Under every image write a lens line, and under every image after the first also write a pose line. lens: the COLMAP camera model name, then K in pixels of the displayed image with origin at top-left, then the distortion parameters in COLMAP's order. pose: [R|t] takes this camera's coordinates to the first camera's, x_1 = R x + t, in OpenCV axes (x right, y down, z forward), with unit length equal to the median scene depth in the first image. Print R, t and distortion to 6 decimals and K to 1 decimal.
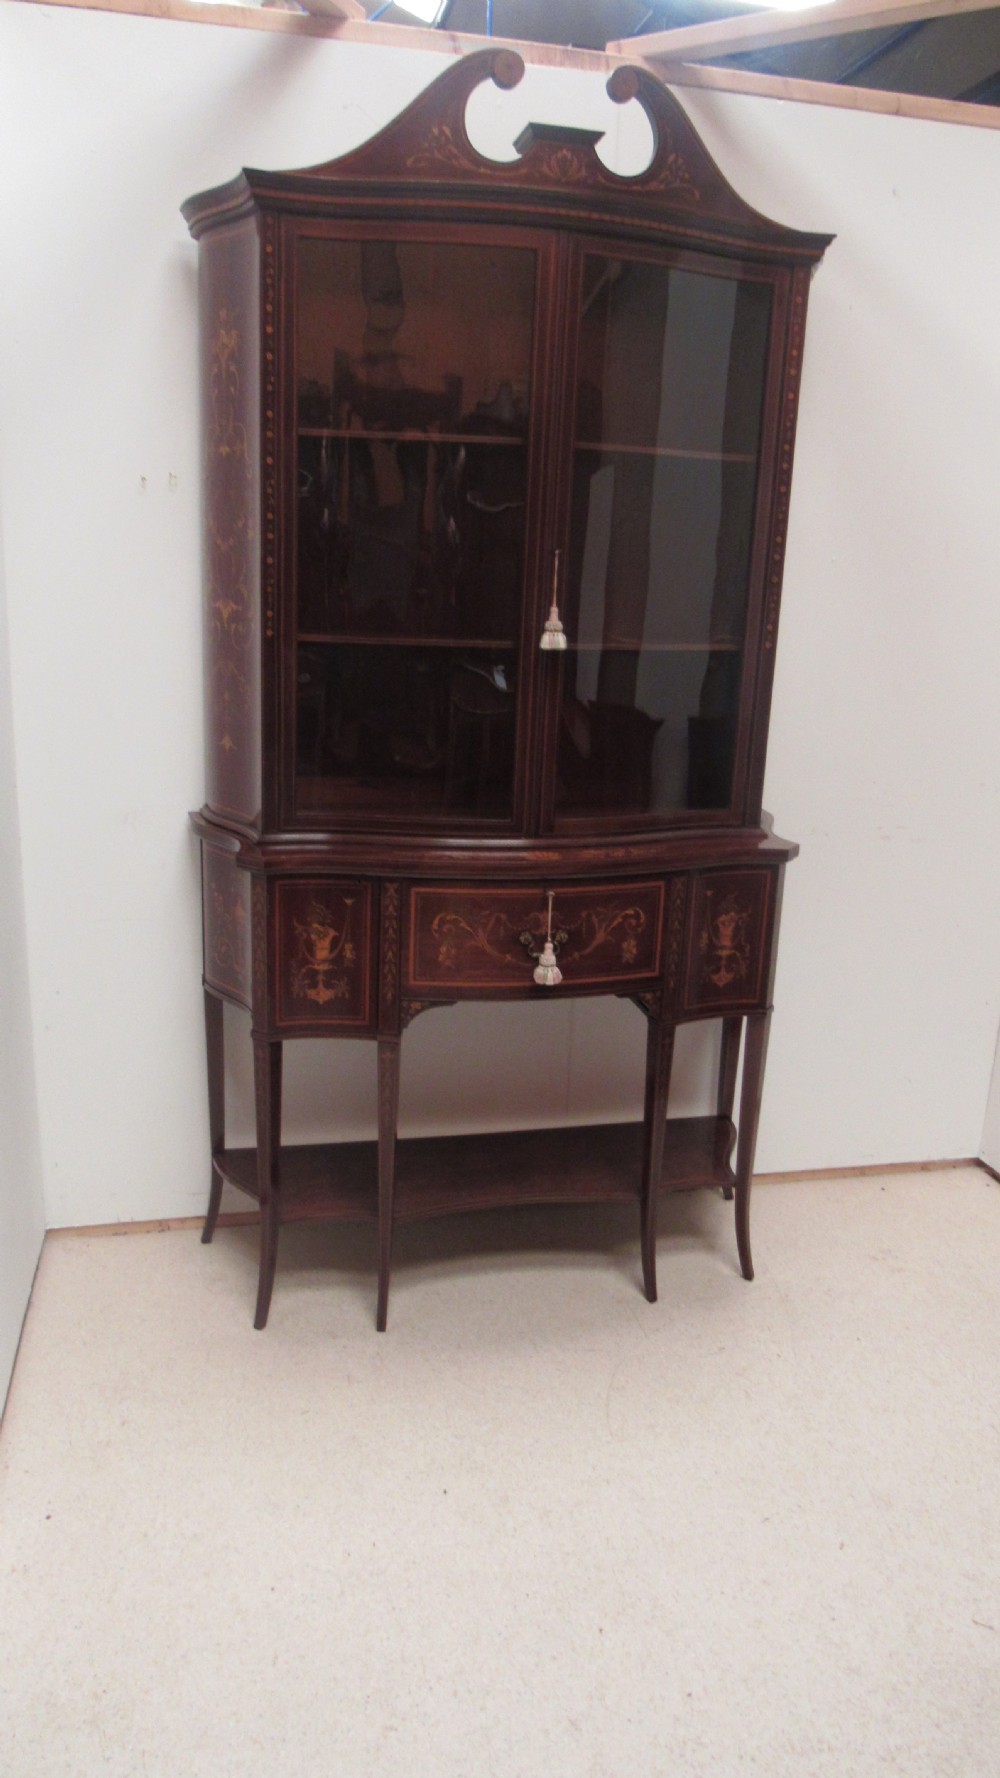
lens RADIAL K [[1319.1, 0, 492.1], [0, 1319.1, 893.4], [0, 0, 1]] dist [-0.027721, 0.017552]
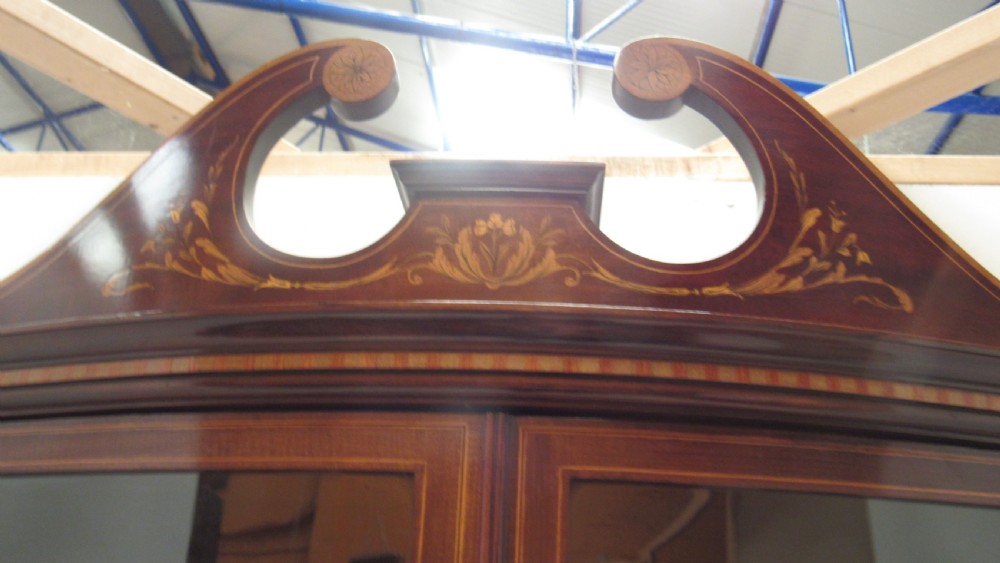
lens RADIAL K [[867.7, 0, 501.9], [0, 867.7, 288.3], [0, 0, 1]] dist [-0.033675, 0.003676]
pose [[0.961989, -0.113141, -0.248549, 0.102088], [-0.066148, 0.786498, -0.614040, -0.358167], [0.264957, 0.607141, 0.749118, 0.738312]]
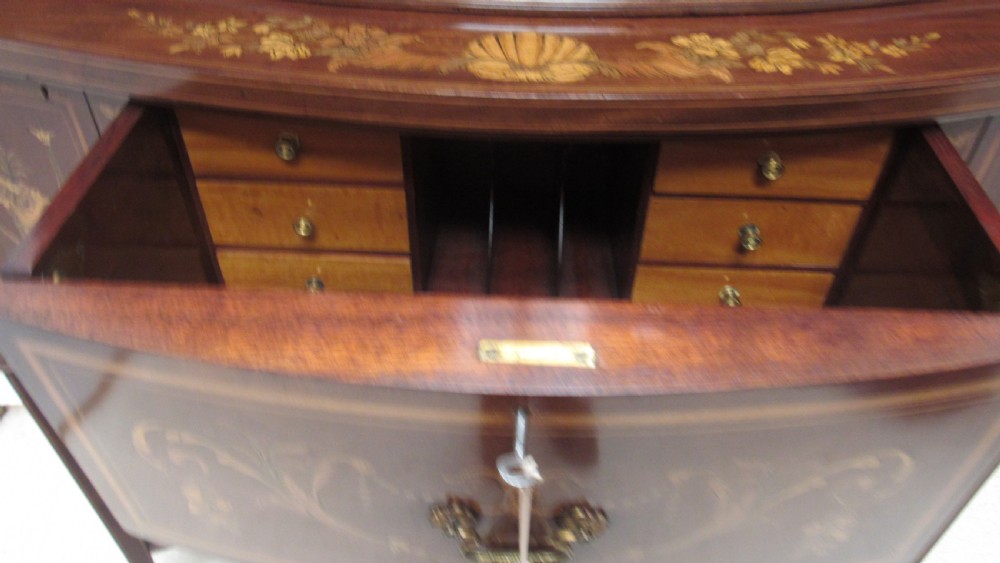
lens RADIAL K [[767.8, 0, 499.5], [0, 767.8, 279.2], [0, 0, 1]] dist [-0.017283, -0.015695]
pose [[0.964301, 0.155798, -0.214126, 0.077848], [-0.044673, 0.892731, 0.448370, -0.062951], [0.261012, -0.422798, 0.867822, 0.797650]]
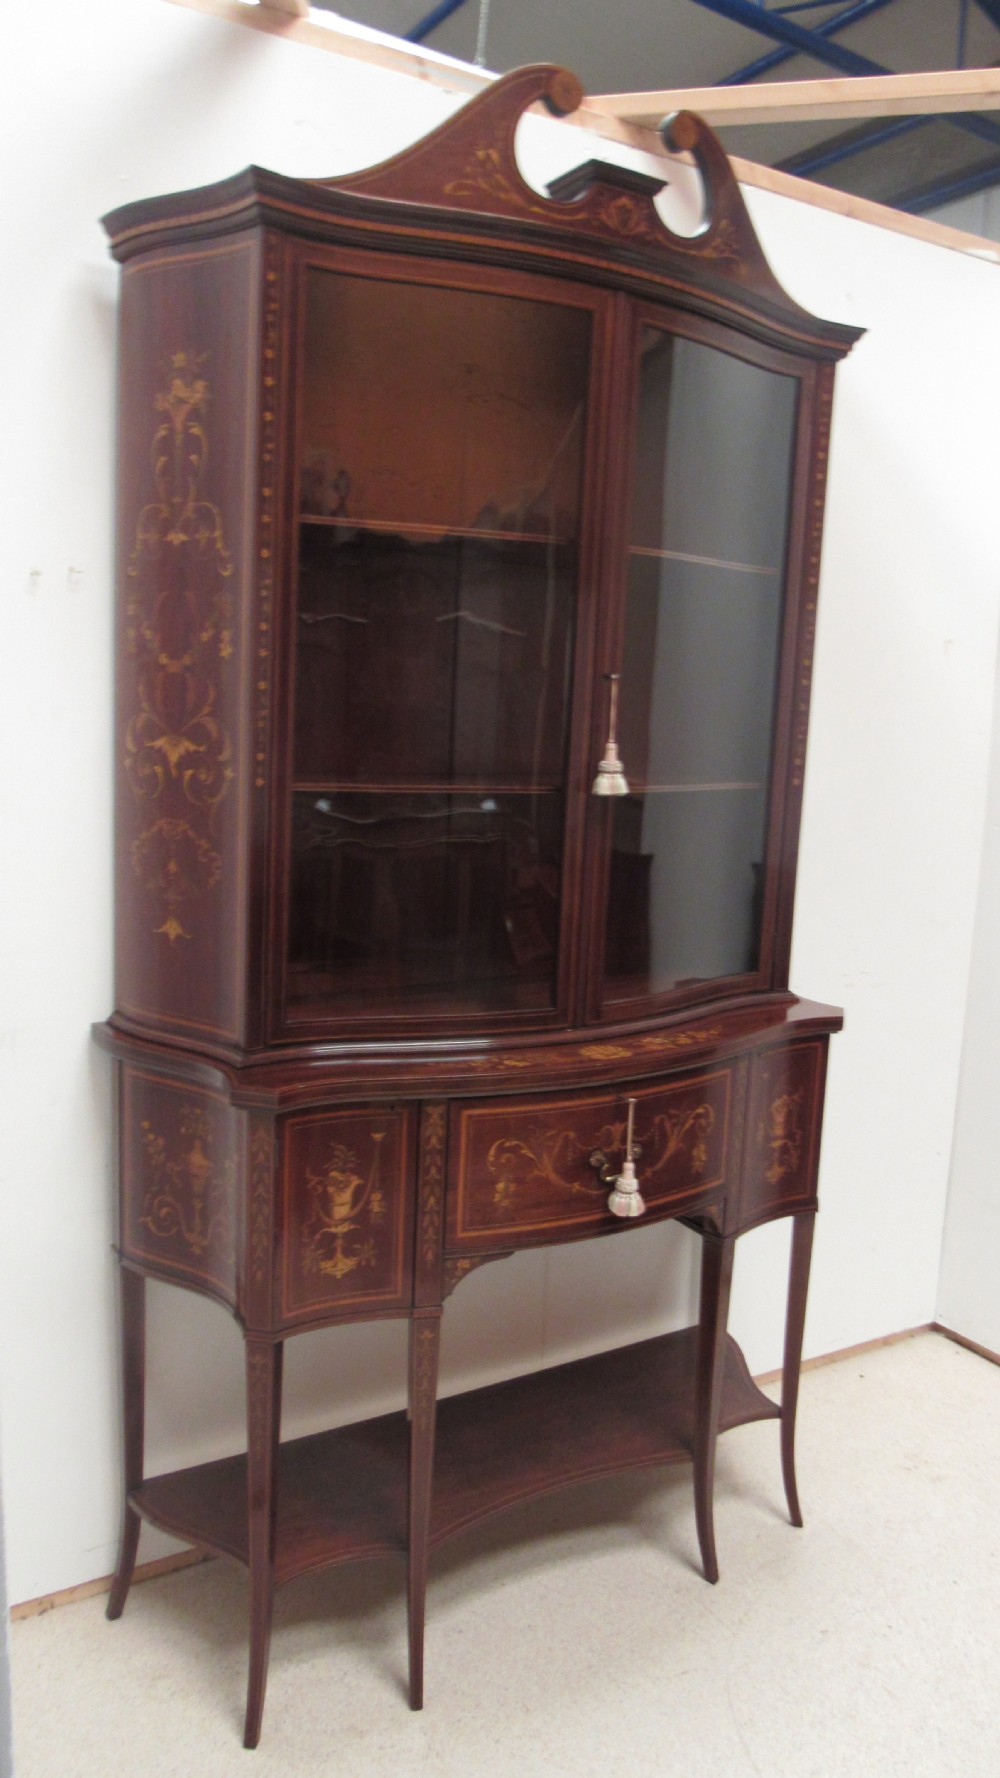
lens RADIAL K [[1365.1, 0, 522.1], [0, 1365.1, 885.9], [0, 0, 1]] dist [-0.017283, -0.015695]
pose [[0.944013, -0.044444, 0.326901, -0.270047], [0.073512, 0.994309, -0.077105, -0.067386], [-0.321613, 0.096819, 0.941908, 0.228991]]
